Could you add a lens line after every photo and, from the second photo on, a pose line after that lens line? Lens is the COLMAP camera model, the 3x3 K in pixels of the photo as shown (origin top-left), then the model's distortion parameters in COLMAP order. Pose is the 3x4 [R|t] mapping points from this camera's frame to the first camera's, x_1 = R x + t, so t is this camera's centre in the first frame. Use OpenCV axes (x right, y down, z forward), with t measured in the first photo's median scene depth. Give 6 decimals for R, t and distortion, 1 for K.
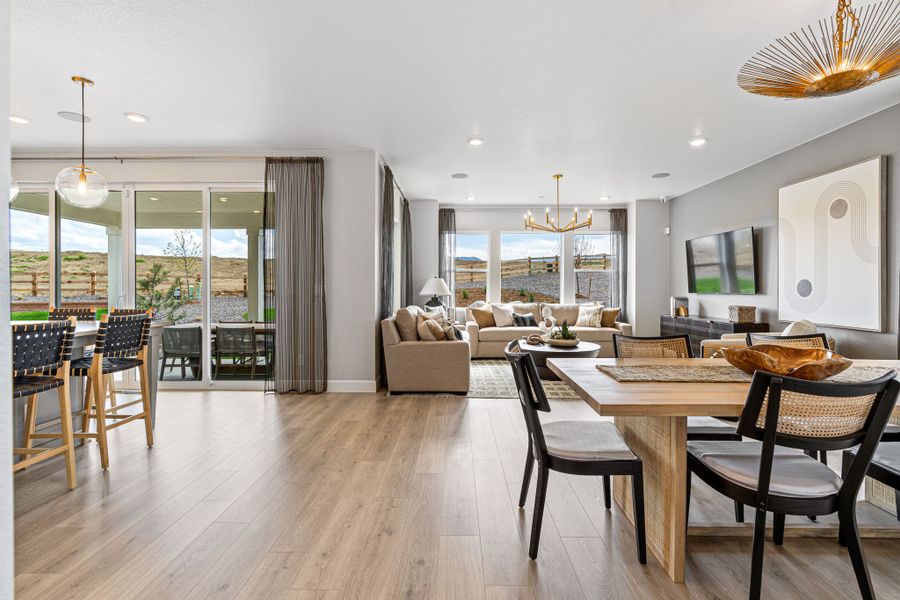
lens RADIAL K [[413.8, 0, 450.9], [0, 413.8, 294.3], [0, 0, 1]] dist [-0.006932, 0.000892]
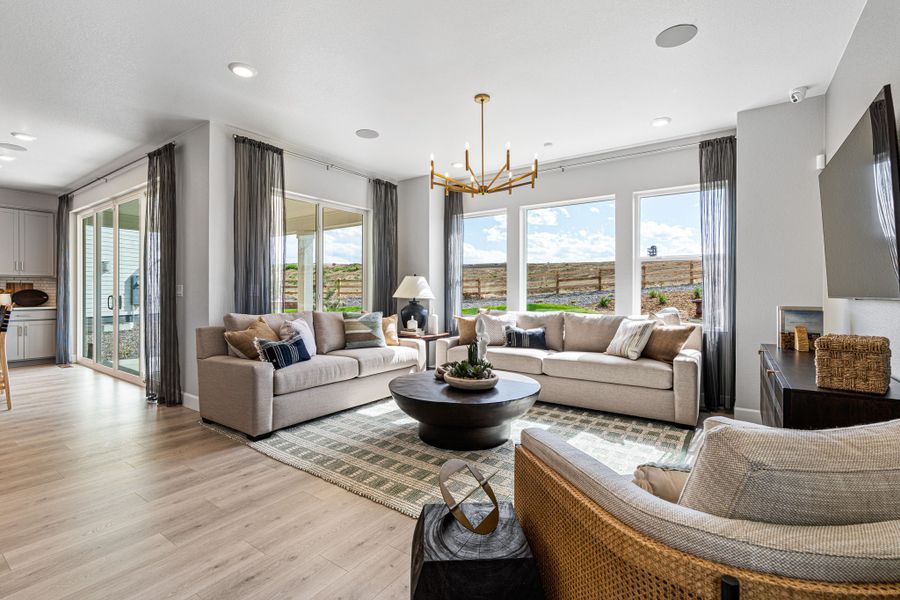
lens RADIAL K [[413.8, 0, 450.9], [0, 413.8, 294.3], [0, 0, 1]] dist [-0.006932, 0.000892]
pose [[0.829612, 0.003979, -0.558326, 0.561623], [-0.009965, 0.999921, -0.007682, 0.000481], [0.558251, 0.011937, 0.829586, 0.497514]]
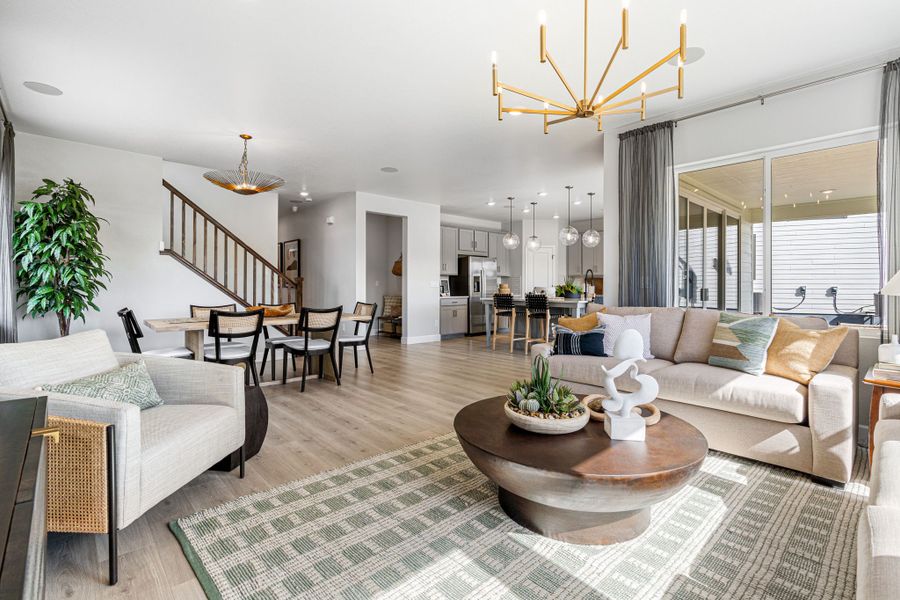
lens RADIAL K [[413.5, 0, 448.8], [0, 413.5, 284.6], [0, 0, 1]] dist [-0.010835, -0.000022]
pose [[-0.723997, -0.004582, -0.689788, 0.591513], [-0.012593, 0.999899, 0.006576, -0.005564], [0.689689, 0.013448, -0.723981, 1.197535]]
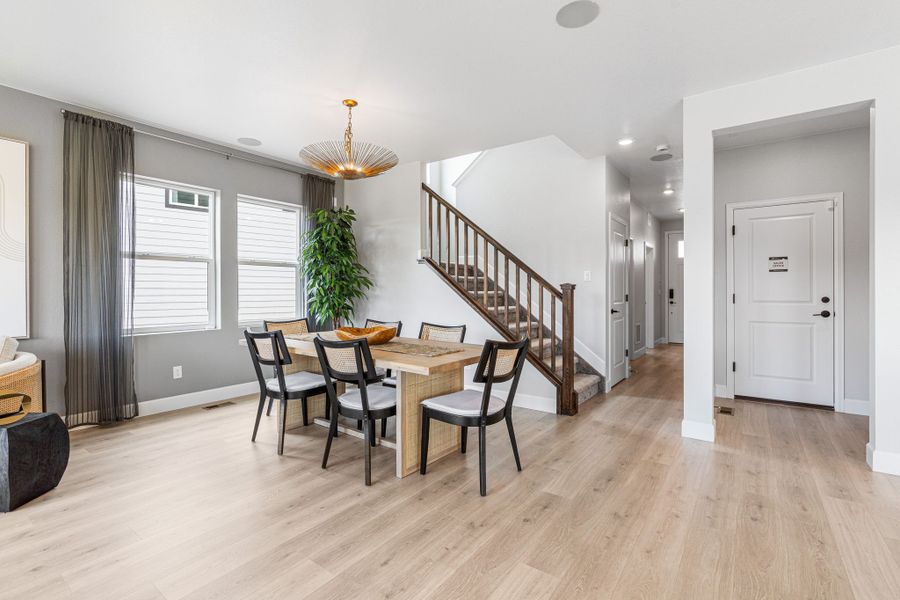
lens RADIAL K [[413.8, 0, 450.9], [0, 413.8, 294.3], [0, 0, 1]] dist [-0.006932, 0.000892]
pose [[-0.818968, -0.006139, 0.573806, -0.147694], [0.007057, 0.999759, 0.020769, -0.011393], [-0.573795, 0.021058, -0.818728, 0.763866]]
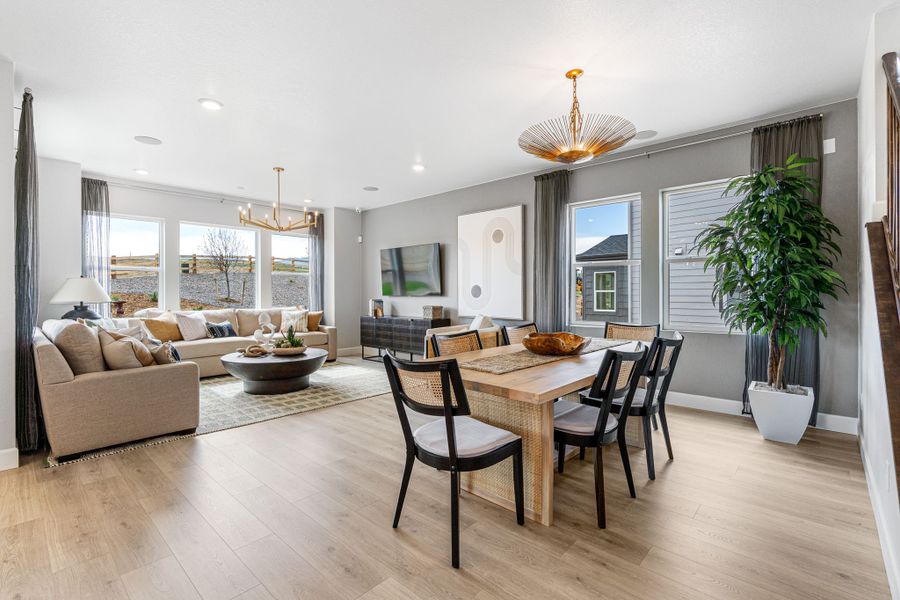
lens RADIAL K [[413.8, 0, 450.9], [0, 413.8, 294.3], [0, 0, 1]] dist [-0.006932, 0.000892]
pose [[0.665241, -0.007343, 0.746592, -0.174069], [0.013407, 0.999908, -0.002111, -0.002608], [-0.746508, 0.011414, 0.665278, 0.113217]]
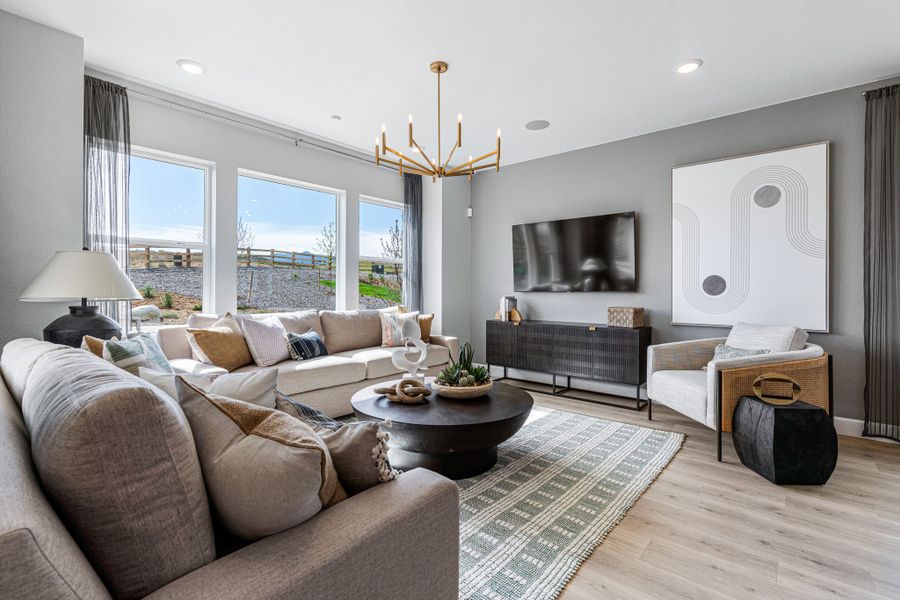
lens RADIAL K [[410.7, 0, 445.1], [0, 410.7, 289.0], [0, 0, 1]] dist [-0.003949, 0.000605]
pose [[0.643156, 0.002269, 0.765731, -0.133151], [0.007116, 0.999935, -0.008939, -0.002882], [-0.765702, 0.011198, 0.643098, 0.676492]]
